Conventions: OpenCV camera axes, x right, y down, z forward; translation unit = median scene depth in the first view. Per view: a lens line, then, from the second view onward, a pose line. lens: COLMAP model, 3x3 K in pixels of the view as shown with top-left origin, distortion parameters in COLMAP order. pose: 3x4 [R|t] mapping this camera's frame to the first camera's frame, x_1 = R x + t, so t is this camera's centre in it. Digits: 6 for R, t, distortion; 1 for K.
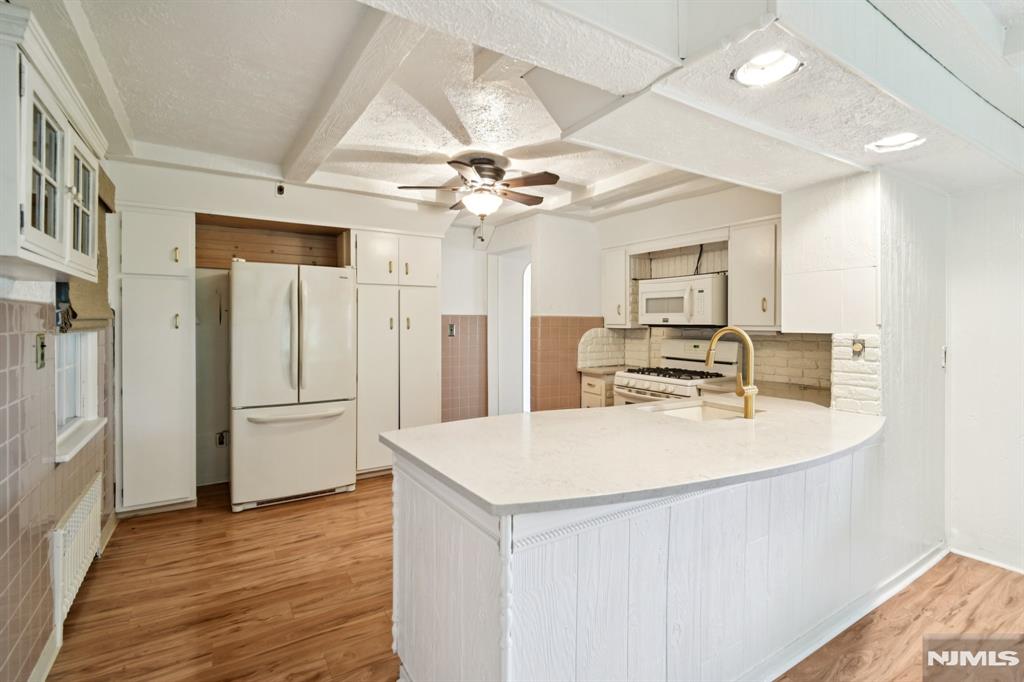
lens RADIAL K [[480.3, 0, 514.0], [0, 480.3, 335.0], [0, 0, 1]] dist [-0.001989, -0.000272]
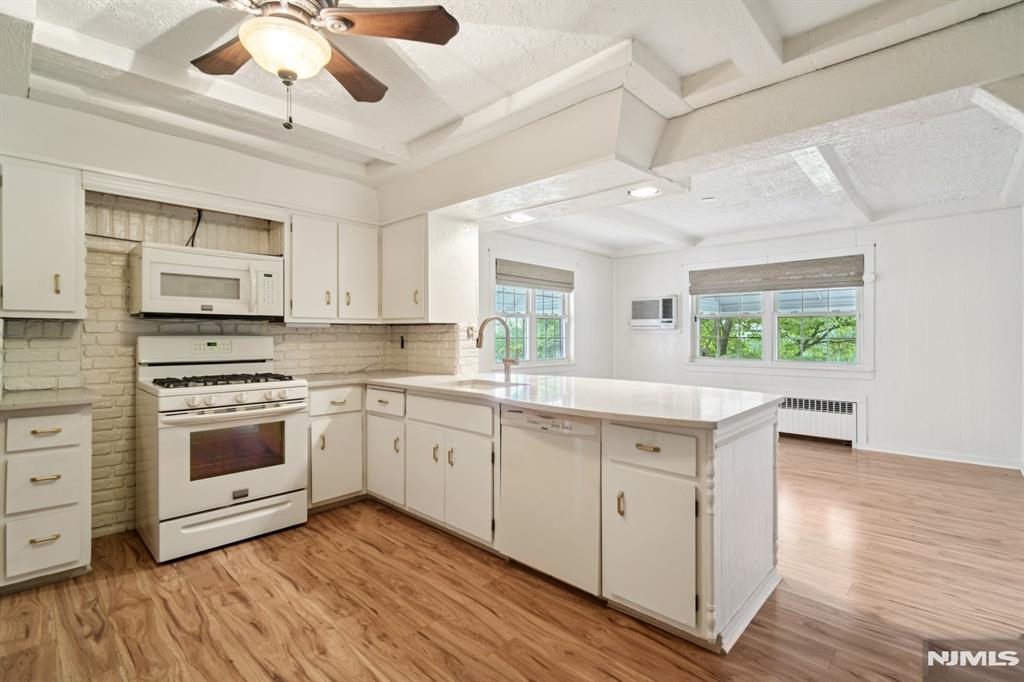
lens RADIAL K [[480.3, 0, 514.0], [0, 480.3, 335.0], [0, 0, 1]] dist [-0.001989, -0.000272]
pose [[-0.250370, -0.003943, 0.968142, -0.487278], [0.025506, 0.999618, 0.010667, 0.013443], [-0.967814, 0.027364, -0.250174, 0.741367]]
